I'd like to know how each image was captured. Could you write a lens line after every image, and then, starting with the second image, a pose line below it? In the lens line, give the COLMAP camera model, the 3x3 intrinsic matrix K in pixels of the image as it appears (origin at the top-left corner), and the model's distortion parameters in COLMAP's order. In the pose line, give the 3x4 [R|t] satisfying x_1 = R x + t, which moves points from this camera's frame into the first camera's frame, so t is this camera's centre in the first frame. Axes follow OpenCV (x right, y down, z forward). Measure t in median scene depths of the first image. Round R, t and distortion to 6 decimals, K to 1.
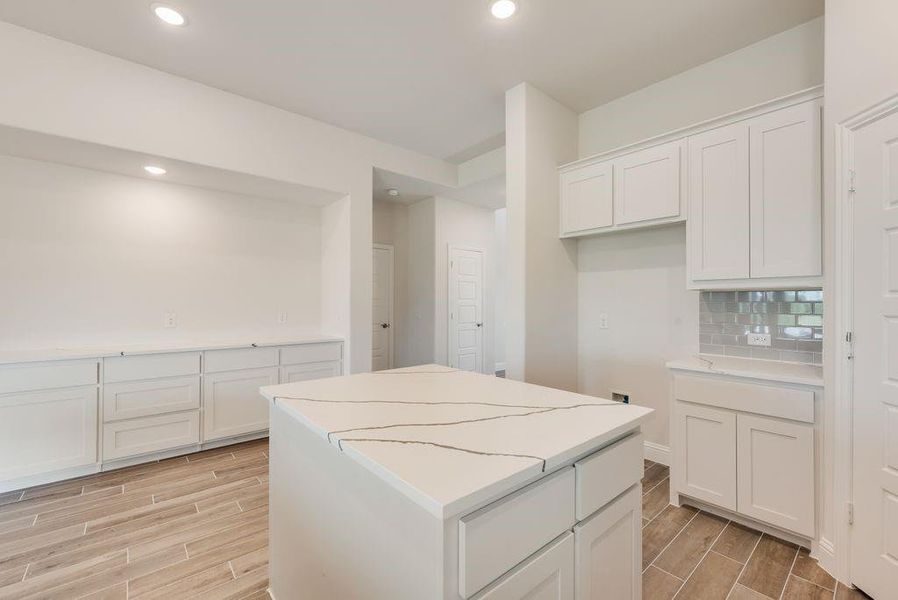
lens RADIAL K [[375.5, 0, 449.0], [0, 375.5, 300.0], [0, 0, 1]] dist [0.000745, -0.000386]
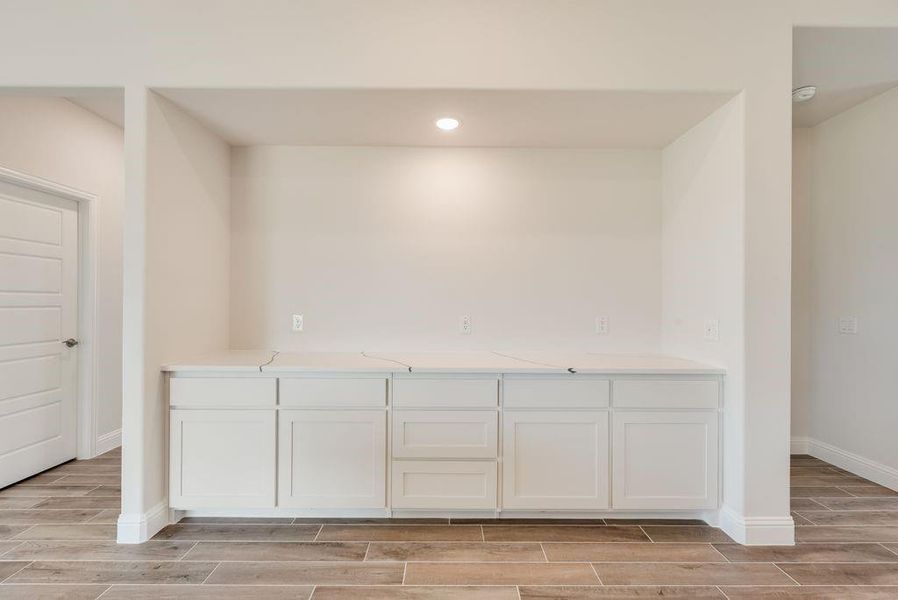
lens RADIAL K [[375.5, 0, 449.0], [0, 375.5, 300.0], [0, 0, 1]] dist [0.000745, -0.000386]
pose [[0.762580, 0.001159, -0.646893, -0.301429], [0.000118, 0.999998, 0.001930, 0.003108], [0.646894, -0.001548, 0.762578, 0.440260]]
